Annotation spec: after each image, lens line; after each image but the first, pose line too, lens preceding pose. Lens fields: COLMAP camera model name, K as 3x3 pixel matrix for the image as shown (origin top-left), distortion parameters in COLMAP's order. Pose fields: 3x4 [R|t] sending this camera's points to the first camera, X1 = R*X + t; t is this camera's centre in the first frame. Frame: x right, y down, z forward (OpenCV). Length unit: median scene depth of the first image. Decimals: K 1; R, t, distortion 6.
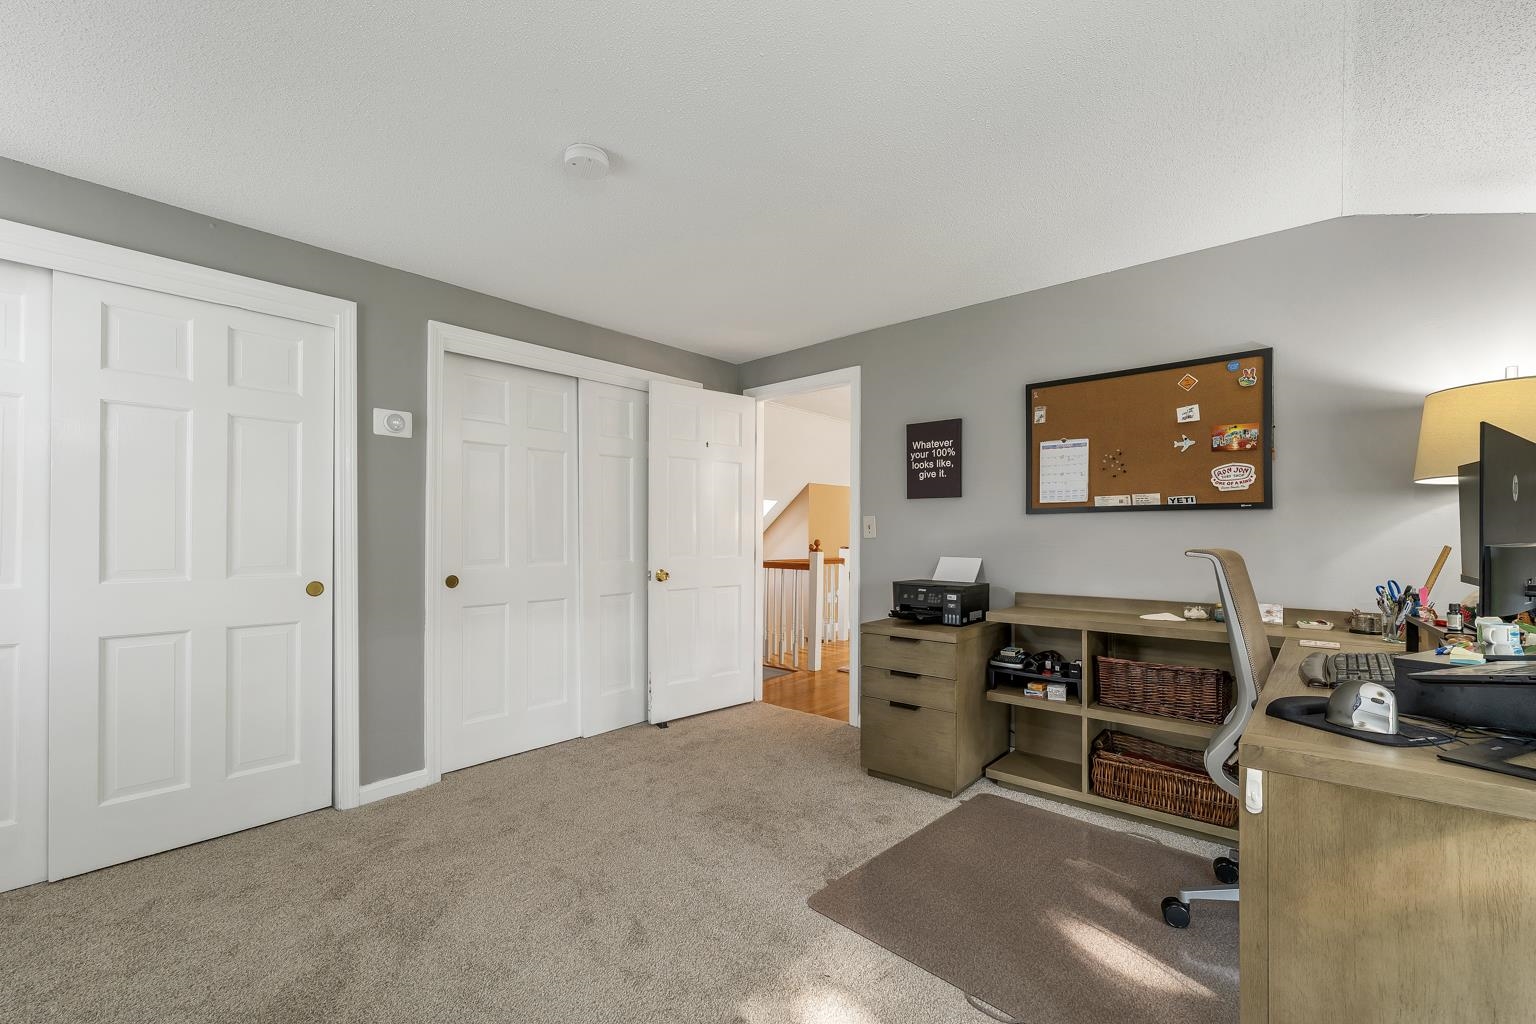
lens RADIAL K [[648.5, 0, 758.6], [0, 648.5, 527.3], [0, 0, 1]] dist [-0.000704, -0.000165]
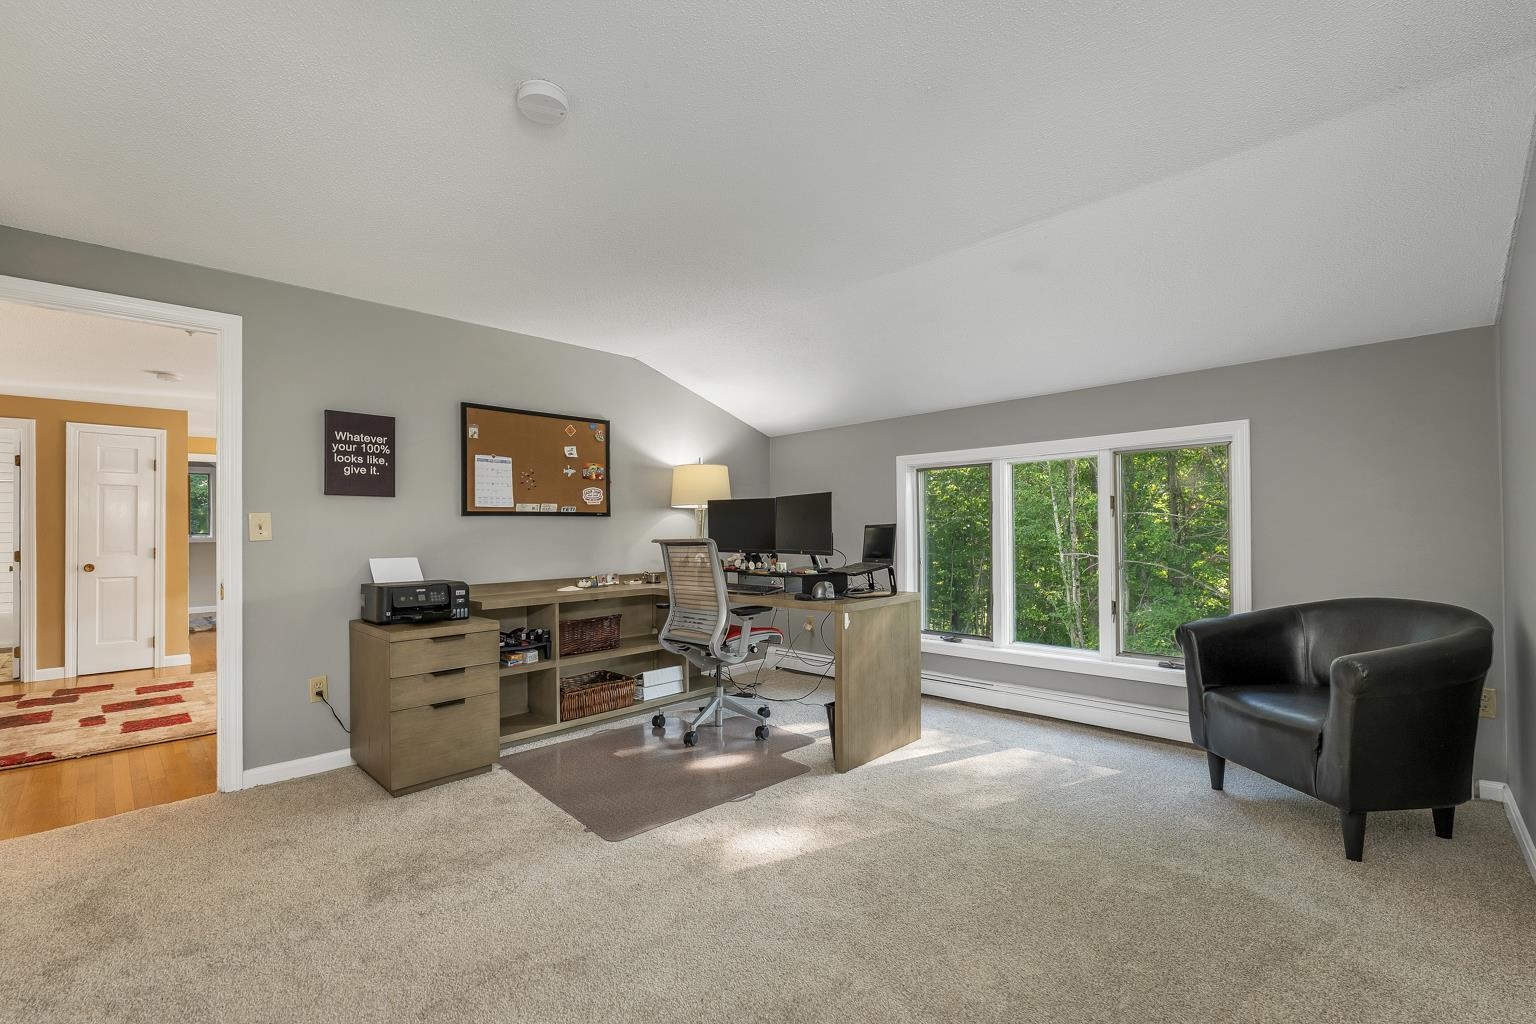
lens RADIAL K [[648.5, 0, 759.4], [0, 648.5, 520.5], [0, 0, 1]] dist [-0.000704, -0.000165]
pose [[0.056290, 0.016433, 0.998279, -0.733552], [0.002715, 0.999858, -0.016612, 0.008443], [-0.998411, 0.003645, 0.056238, 0.444105]]
